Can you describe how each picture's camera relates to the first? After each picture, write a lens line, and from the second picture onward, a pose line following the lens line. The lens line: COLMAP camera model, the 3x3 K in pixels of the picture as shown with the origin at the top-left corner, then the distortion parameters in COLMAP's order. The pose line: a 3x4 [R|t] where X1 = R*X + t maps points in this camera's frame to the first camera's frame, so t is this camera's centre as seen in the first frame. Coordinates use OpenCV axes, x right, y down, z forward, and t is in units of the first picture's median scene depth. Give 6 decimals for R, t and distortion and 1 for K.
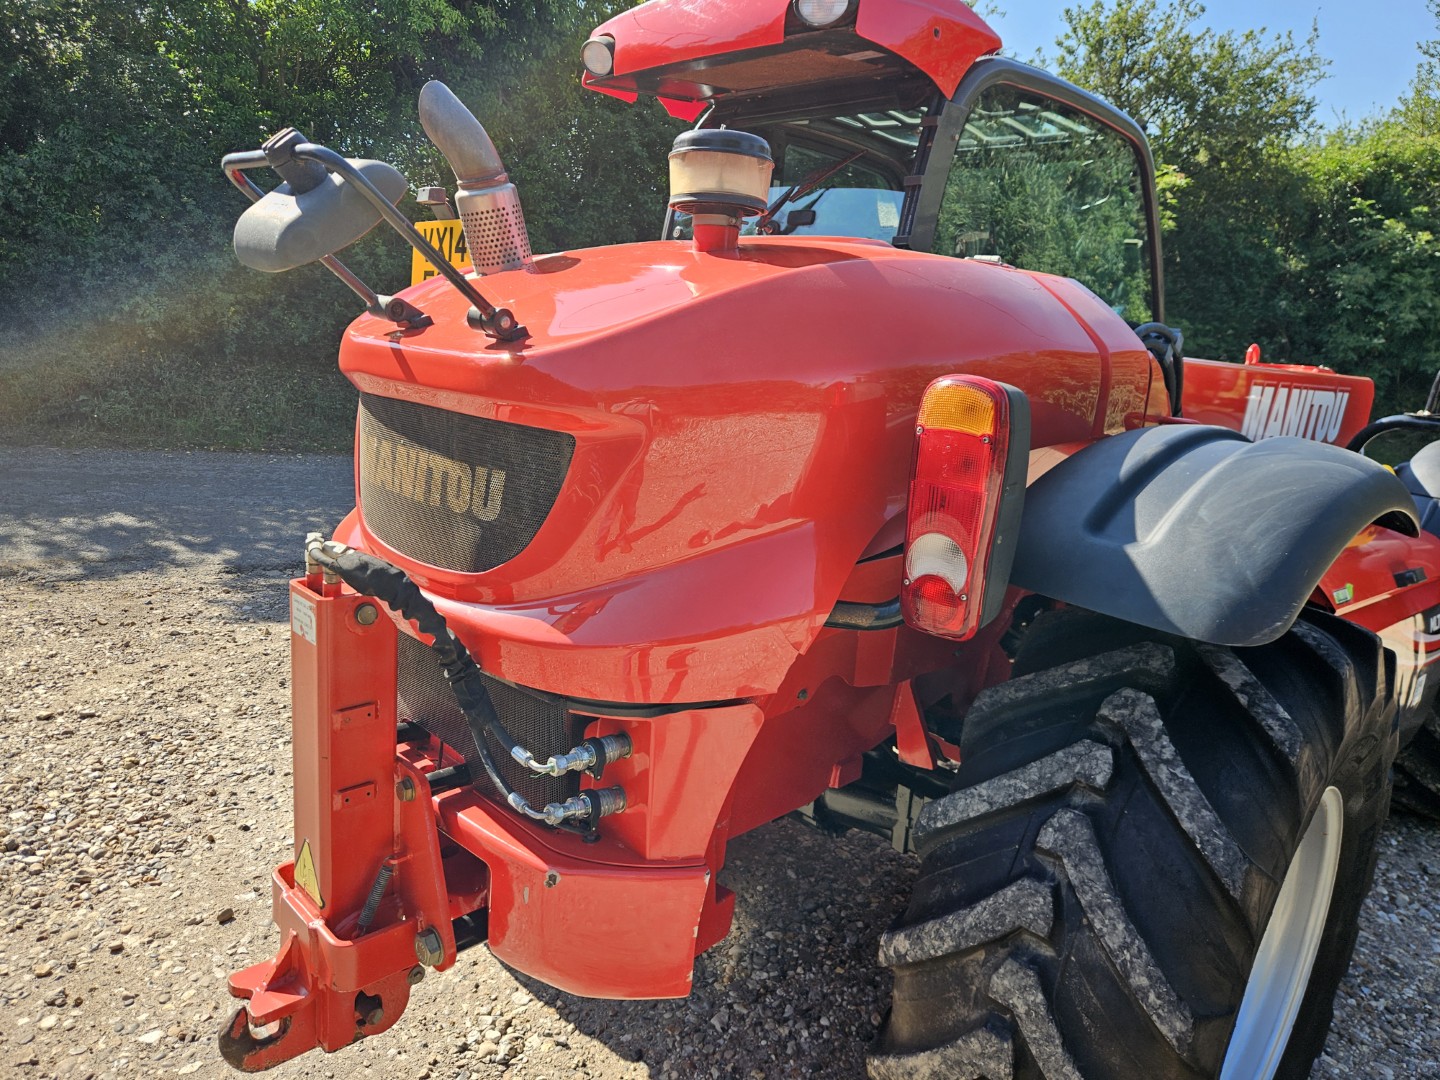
lens RADIAL K [[980.0, 0, 712.5], [0, 980.0, 529.8], [0, 0, 1]] dist [0.070103, -0.061101]
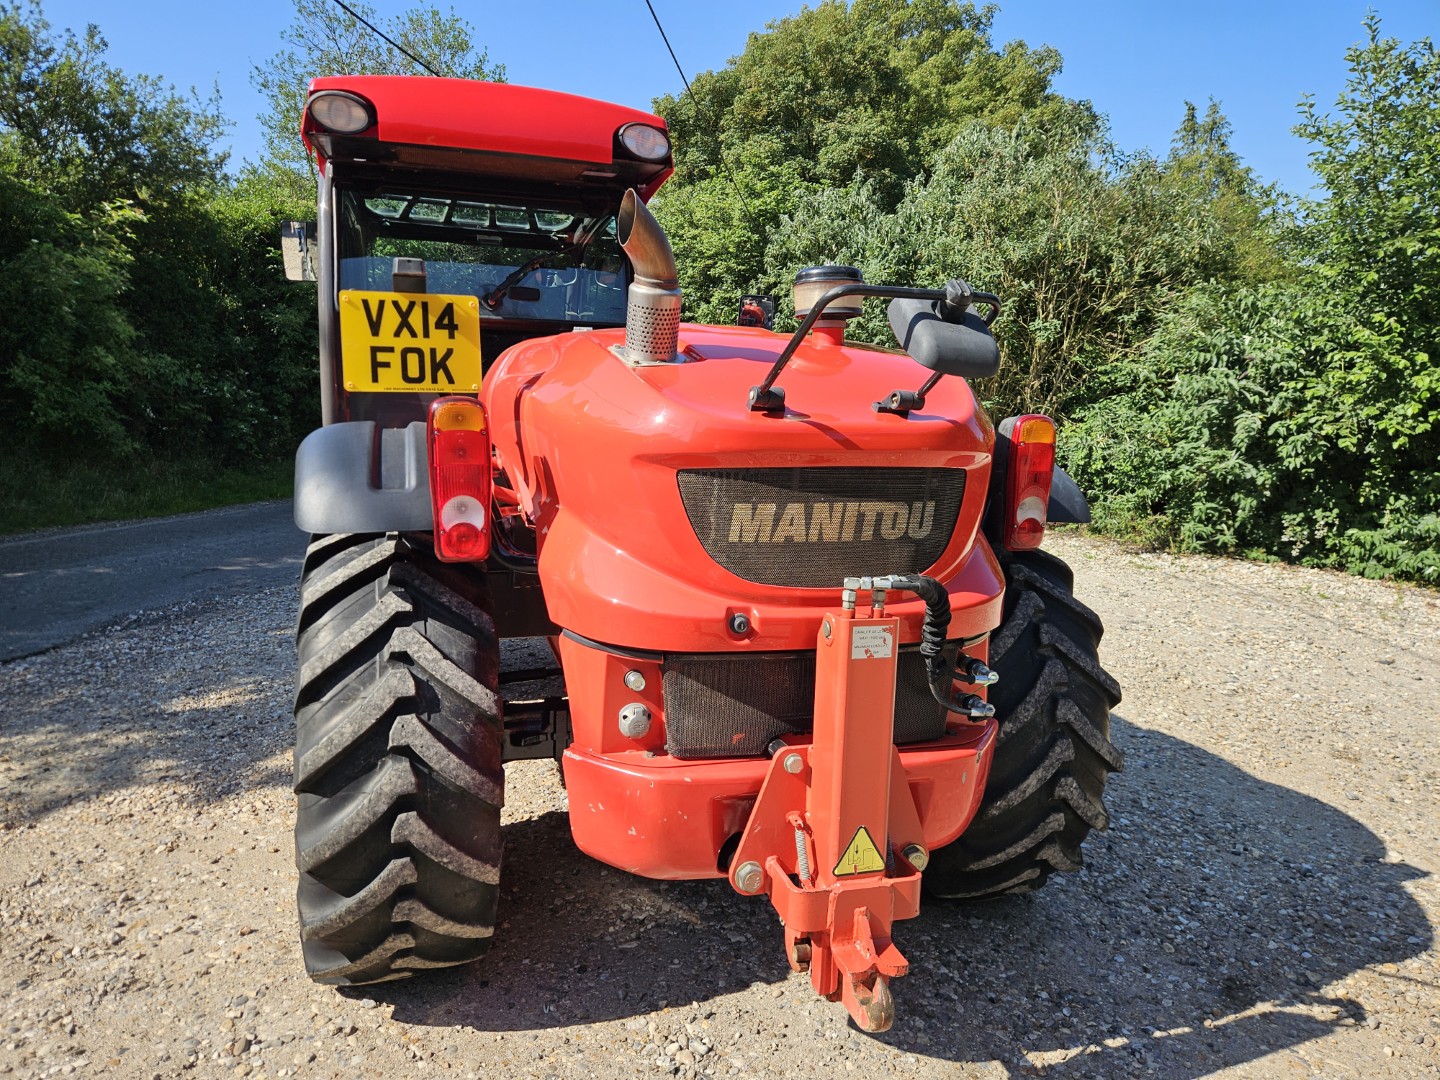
lens RADIAL K [[980.0, 0, 712.5], [0, 980.0, 529.8], [0, 0, 1]] dist [0.070103, -0.061101]
pose [[0.460786, -0.170456, 0.870988, -0.946672], [0.193100, 0.977128, 0.089071, -0.121478], [-0.866250, 0.127145, 0.483162, 0.329918]]
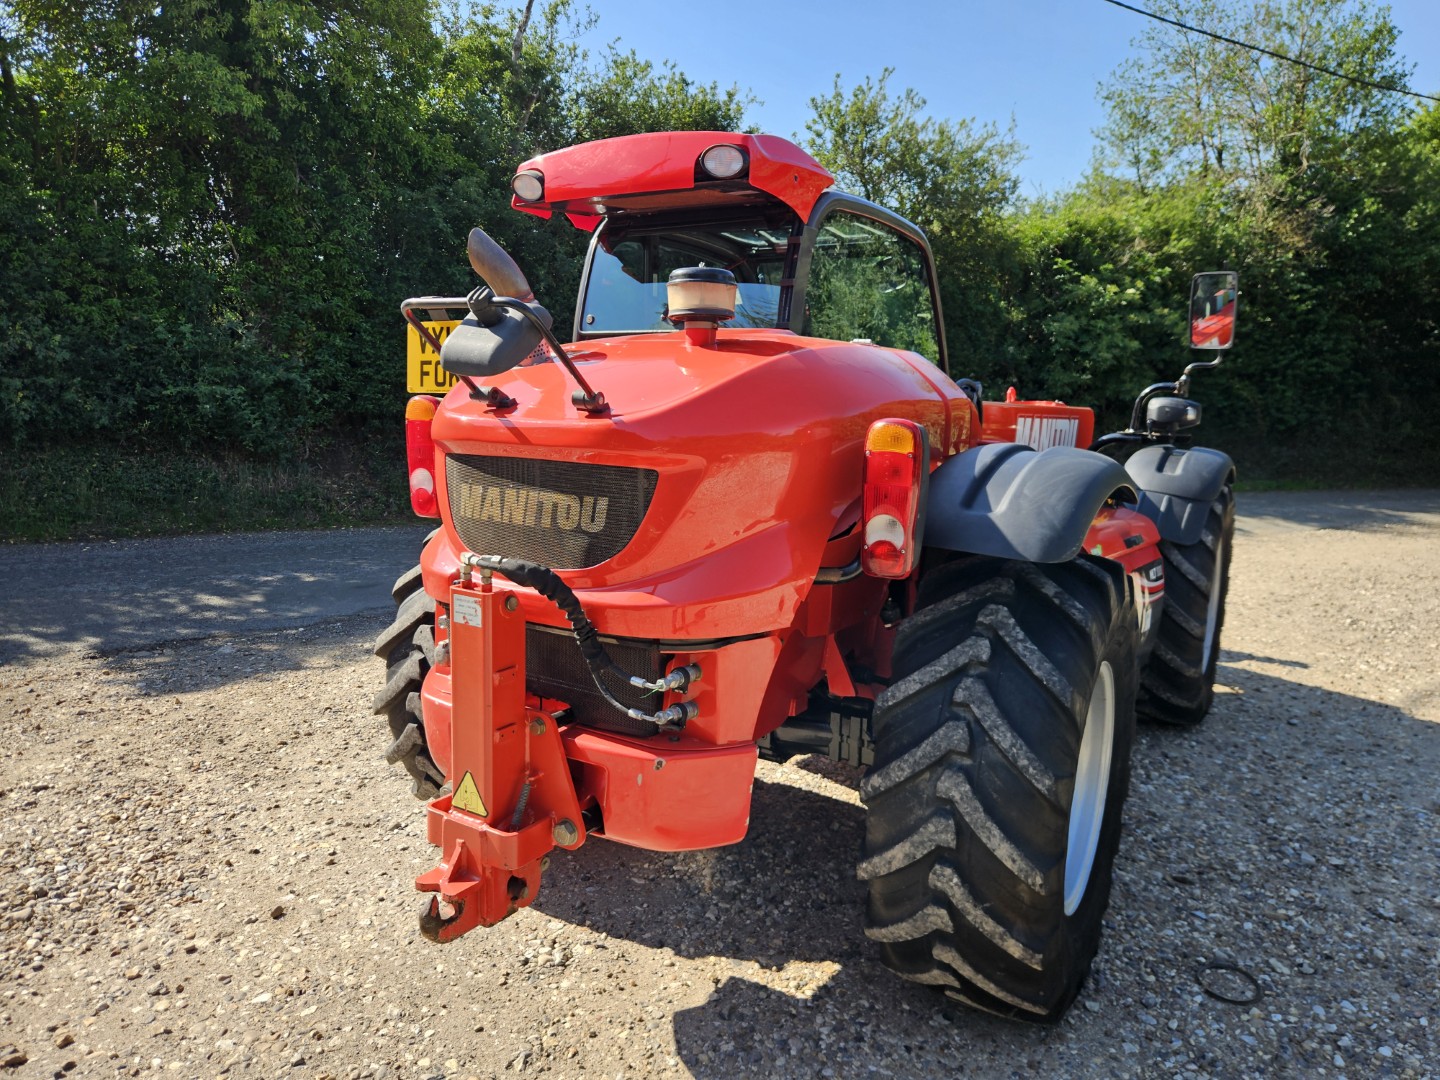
lens RADIAL K [[981.5, 0, 720.0], [0, 981.5, 540.0], [0, 0, 1]] dist [0.085558, -0.084540]
pose [[0.971758, -0.080658, 0.221767, -0.219059], [0.090601, 0.995271, -0.035017, 0.042510], [-0.217894, 0.054120, 0.974471, -0.293502]]
